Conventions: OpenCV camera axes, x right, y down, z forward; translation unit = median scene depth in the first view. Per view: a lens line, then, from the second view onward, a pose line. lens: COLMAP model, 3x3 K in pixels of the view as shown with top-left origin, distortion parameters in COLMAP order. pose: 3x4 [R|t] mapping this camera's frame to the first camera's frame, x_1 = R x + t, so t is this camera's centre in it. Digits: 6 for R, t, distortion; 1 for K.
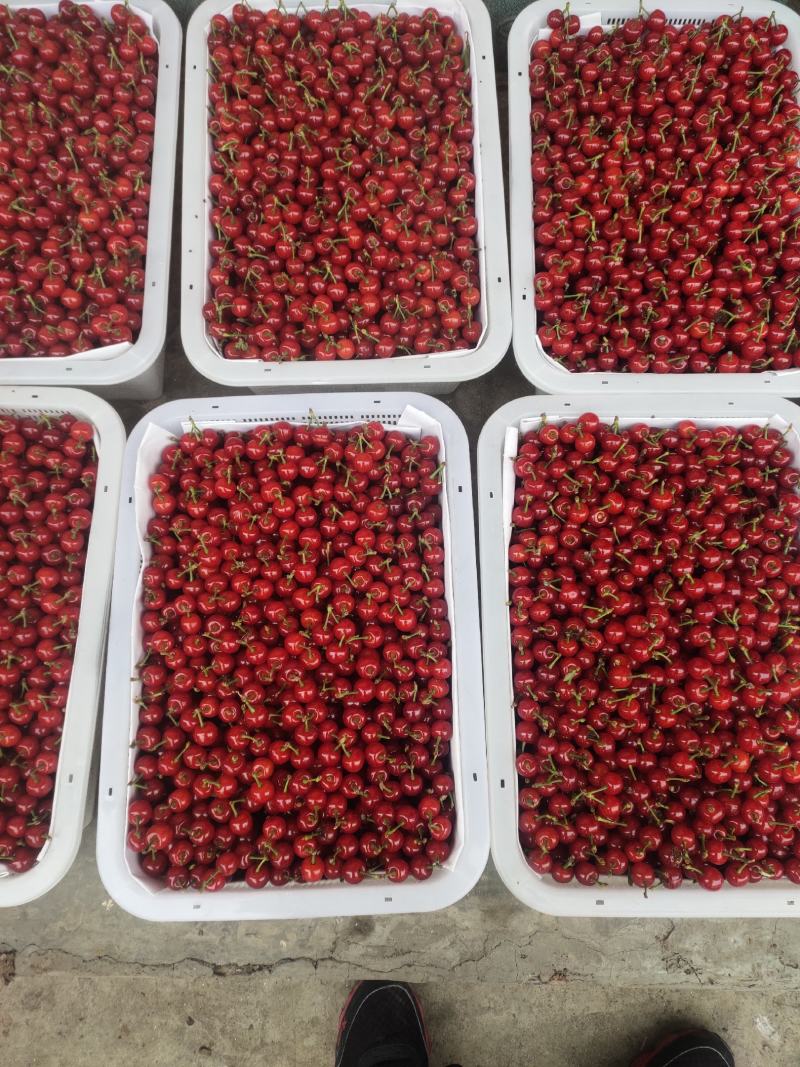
lens RADIAL K [[788.6, 0, 401.8], [0, 788.6, 536.2], [0, 0, 1]] dist [0.055959, -0.055855]
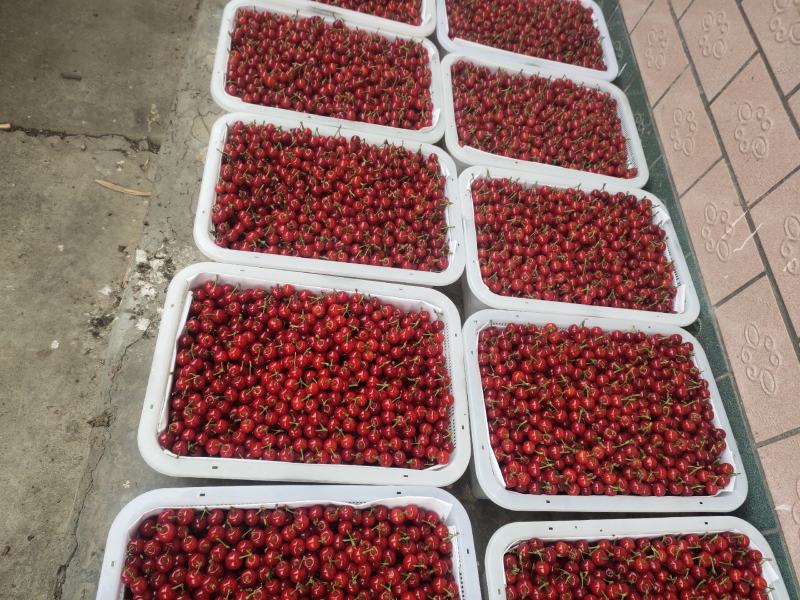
lens RADIAL K [[591.3, 0, 396.5], [0, 591.3, 301.4], [0, 0, 1]] dist [0.055959, -0.055855]
pose [[0.031202, 0.864908, -0.500960, -0.095225], [-0.999513, 0.026907, -0.015799, -0.032734], [-0.000185, 0.501209, 0.865326, -0.139640]]
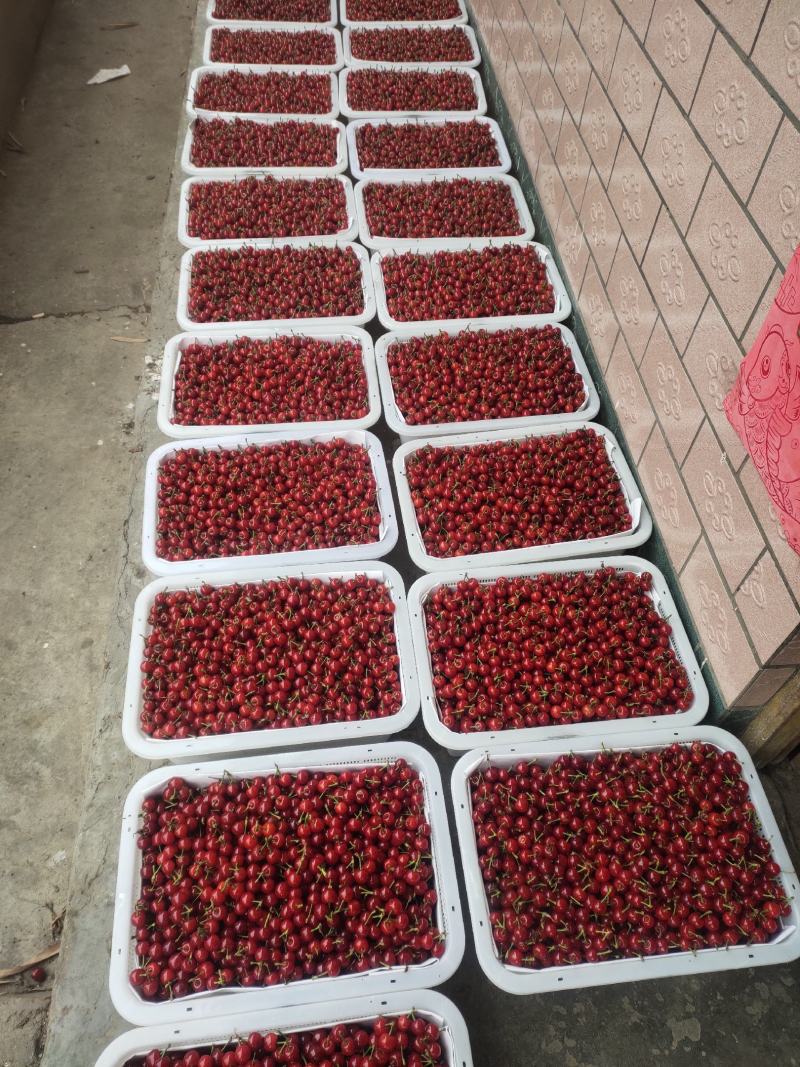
lens RADIAL K [[788.6, 0, 410.1], [0, 788.6, 530.5], [0, 0, 1]] dist [0.055959, -0.055855]
pose [[0.125543, 0.788406, -0.602208, 1.206473], [-0.969301, 0.226829, 0.094892, -0.404195], [0.211411, 0.571808, 0.792680, -0.529449]]
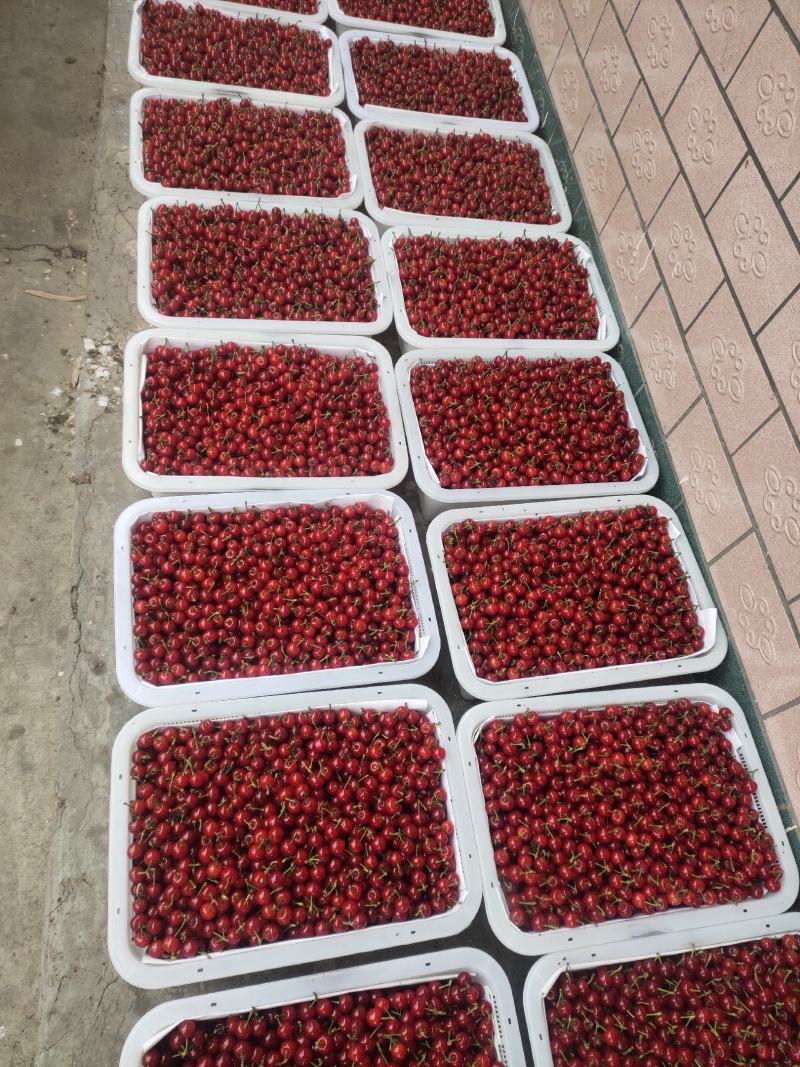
lens RADIAL K [[788.6, 0, 405.7], [0, 788.6, 533.6], [0, 0, 1]] dist [0.055959, -0.055855]
pose [[0.153829, 0.875561, -0.457962, 0.548642], [-0.987181, 0.156141, -0.033073, -0.098944], [0.042549, 0.457179, 0.888356, -0.501652]]
